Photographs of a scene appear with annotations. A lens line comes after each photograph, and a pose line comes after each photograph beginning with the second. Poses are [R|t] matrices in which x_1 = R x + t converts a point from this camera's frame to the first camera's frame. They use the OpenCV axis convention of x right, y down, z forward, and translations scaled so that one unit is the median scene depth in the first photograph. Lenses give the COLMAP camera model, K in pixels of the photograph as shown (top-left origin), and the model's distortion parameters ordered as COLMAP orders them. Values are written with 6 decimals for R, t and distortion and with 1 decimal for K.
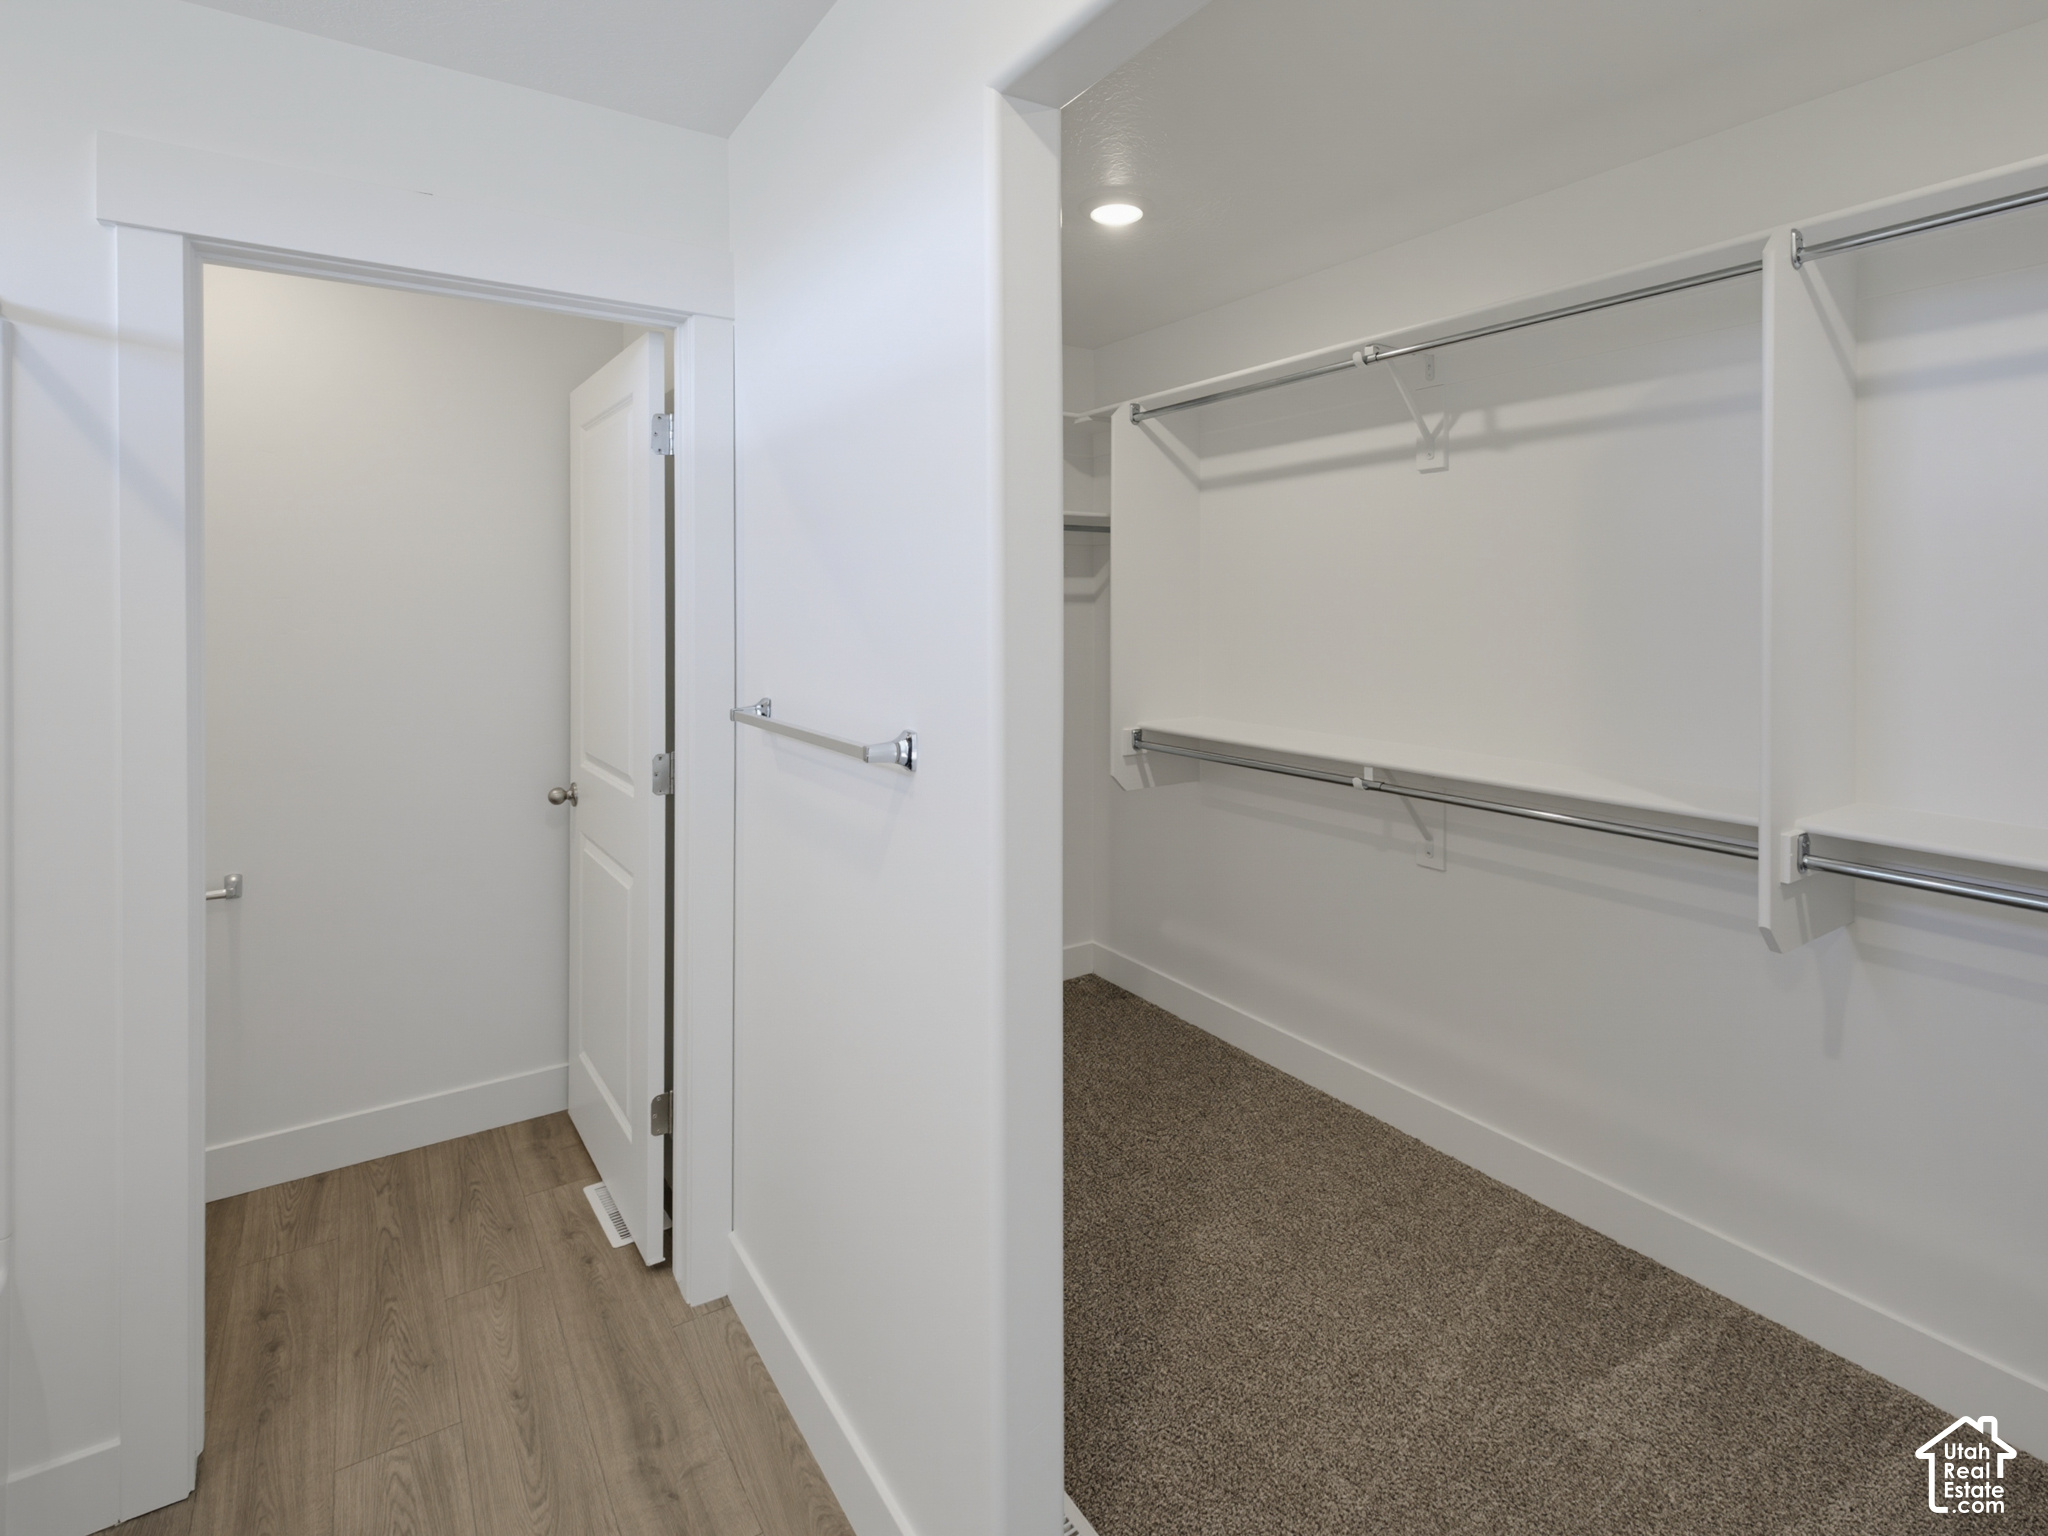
lens RADIAL K [[1000.1, 0, 1021.9], [0, 1000.1, 606.5], [0, 0, 1]] dist [0.002053, -0.001702]
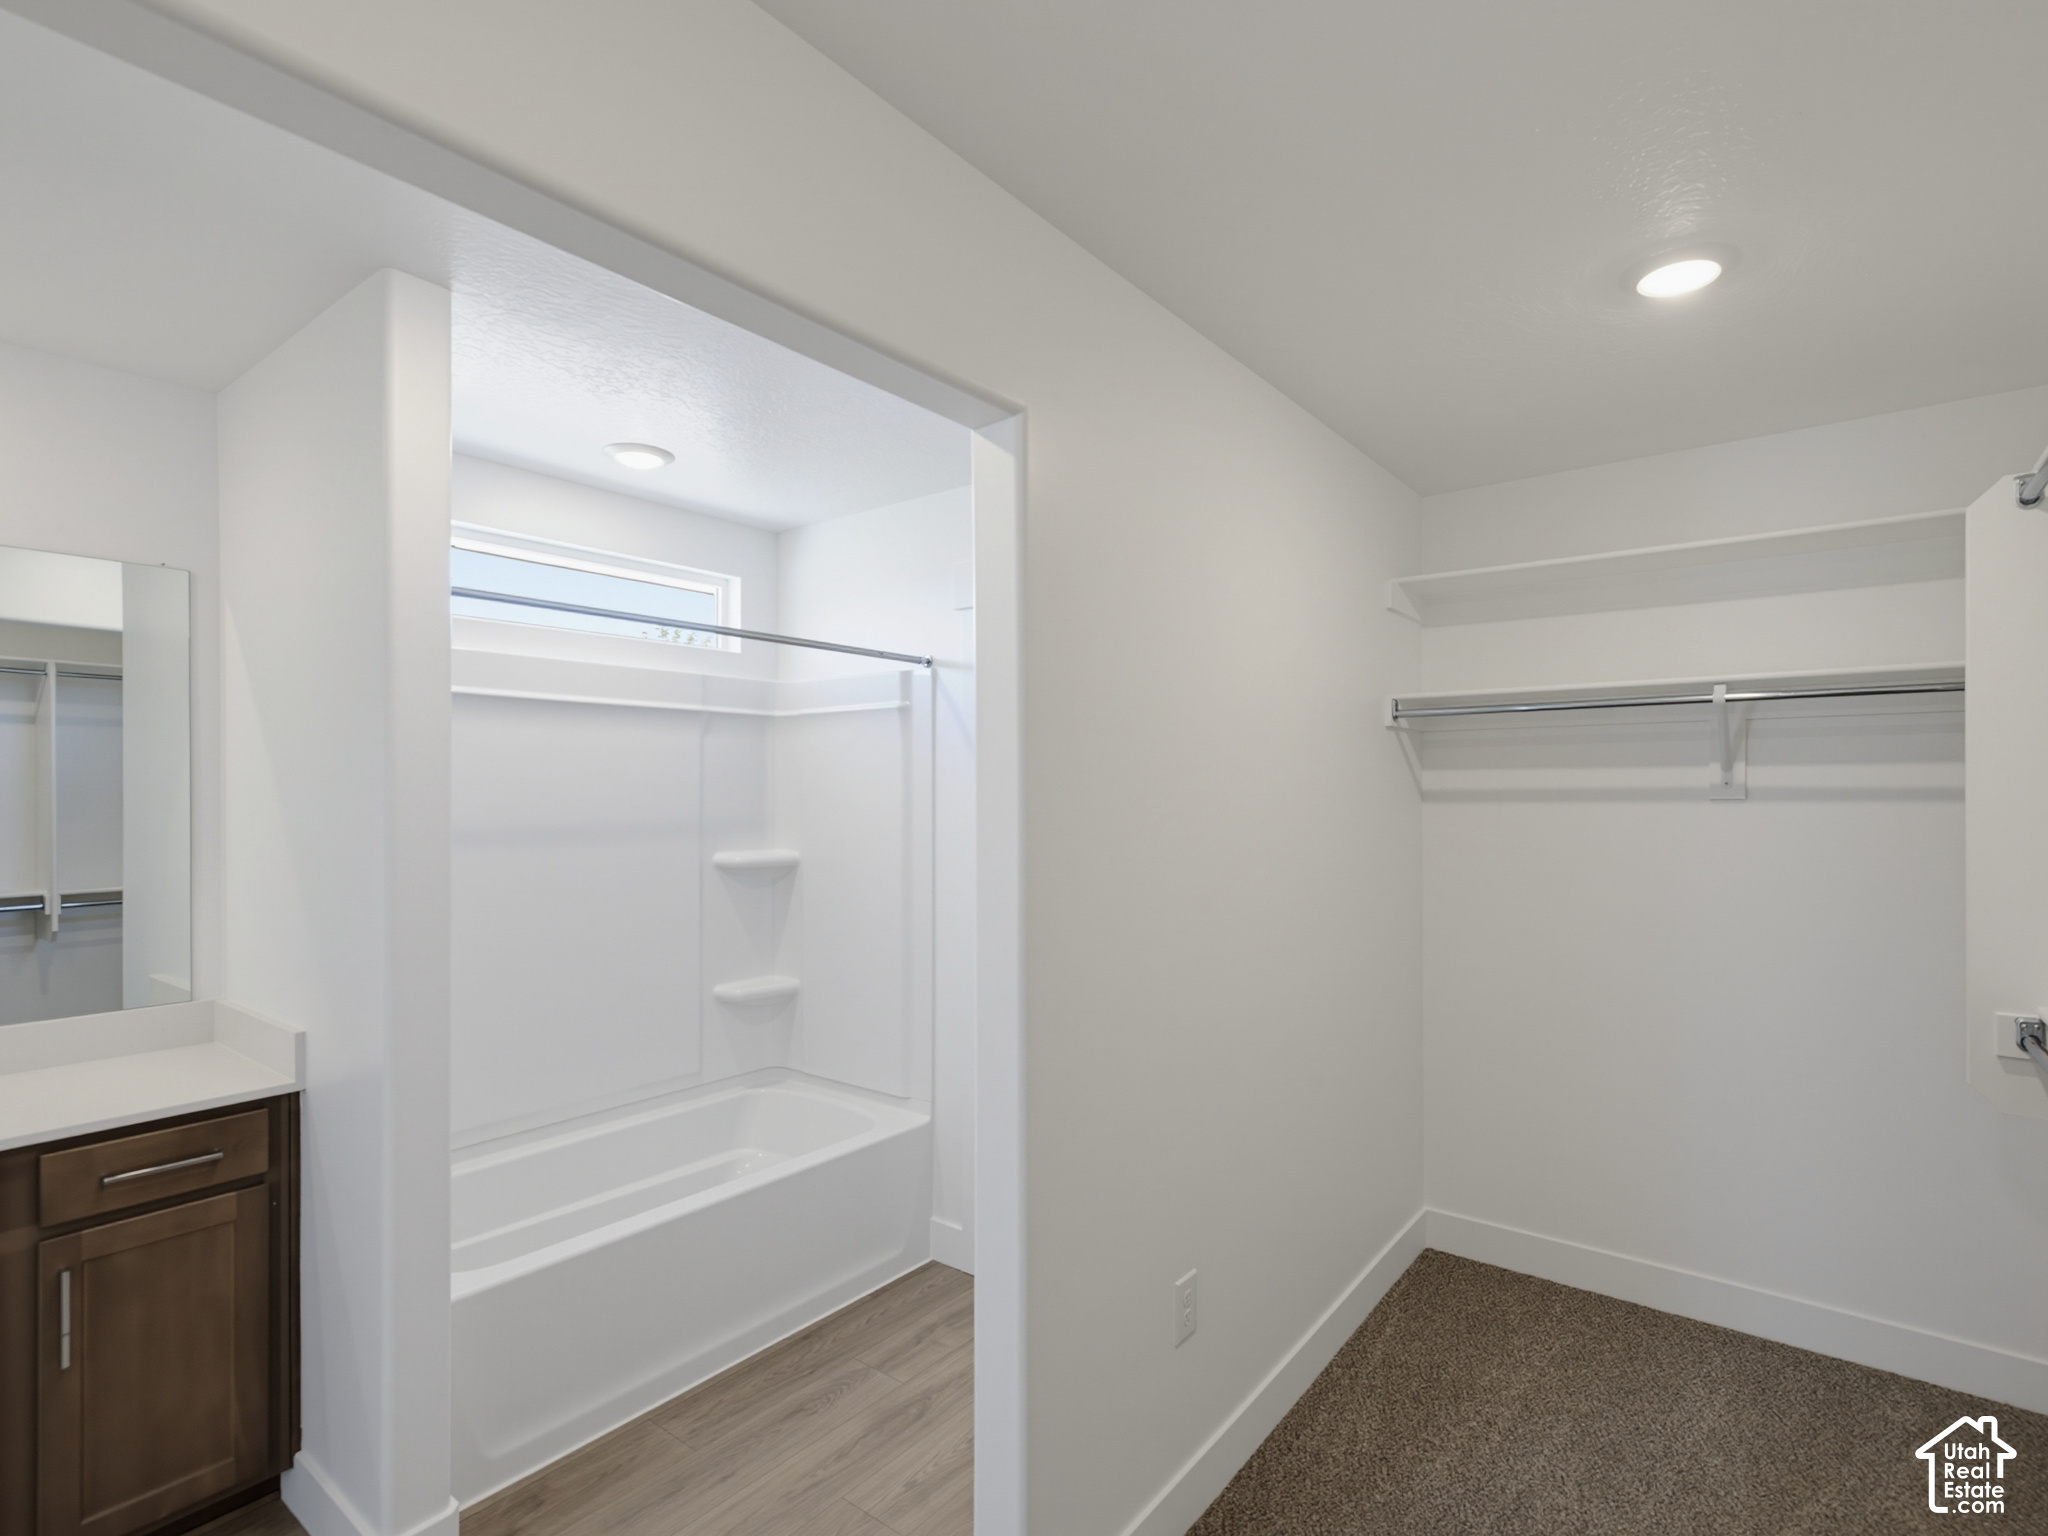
lens RADIAL K [[987.2, 0, 1049.2], [0, 987.2, 795.1], [0, 0, 1]] dist [0.004516, 0.001797]
pose [[0.333800, 0.005565, -0.942627, 0.728455], [0.001314, 0.999979, 0.006369, -0.021297], [0.942643, -0.003365, 0.333786, 0.380846]]
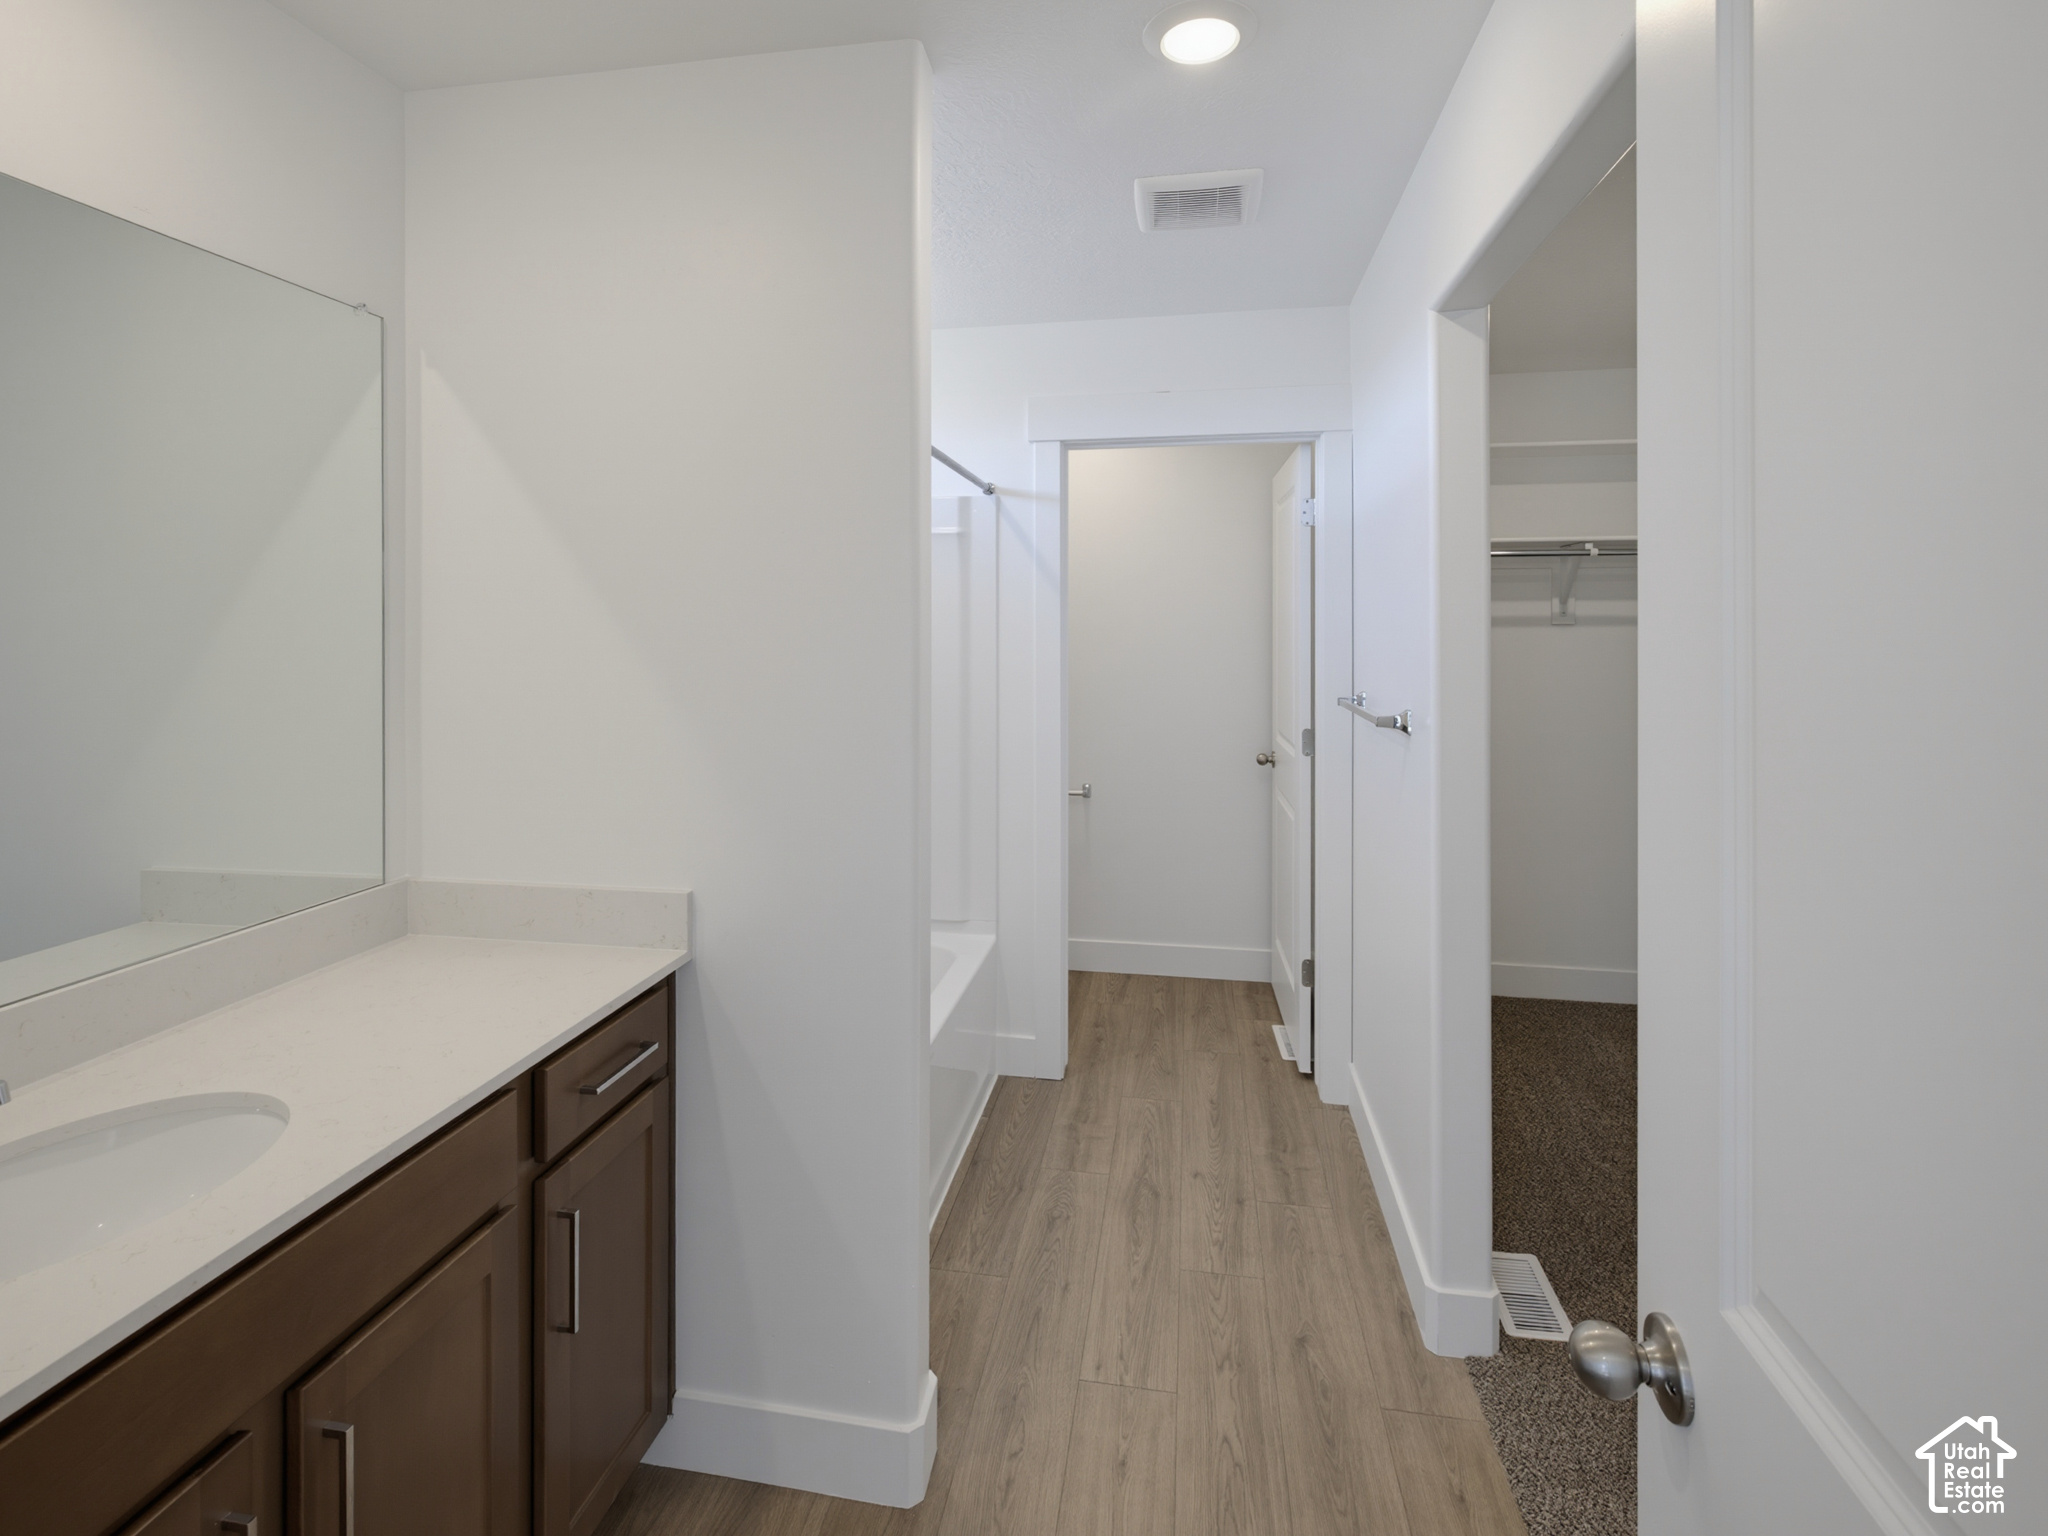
lens RADIAL K [[987.2, 0, 1013.0], [0, 987.2, 625.3], [0, 0, 1]] dist [0.002952, -0.000036]
pose [[0.721879, -0.000023, -0.692020, 0.342294], [-0.000287, 1.000000, -0.000332, -0.004106], [0.692020, 0.000439, 0.721878, -0.362826]]
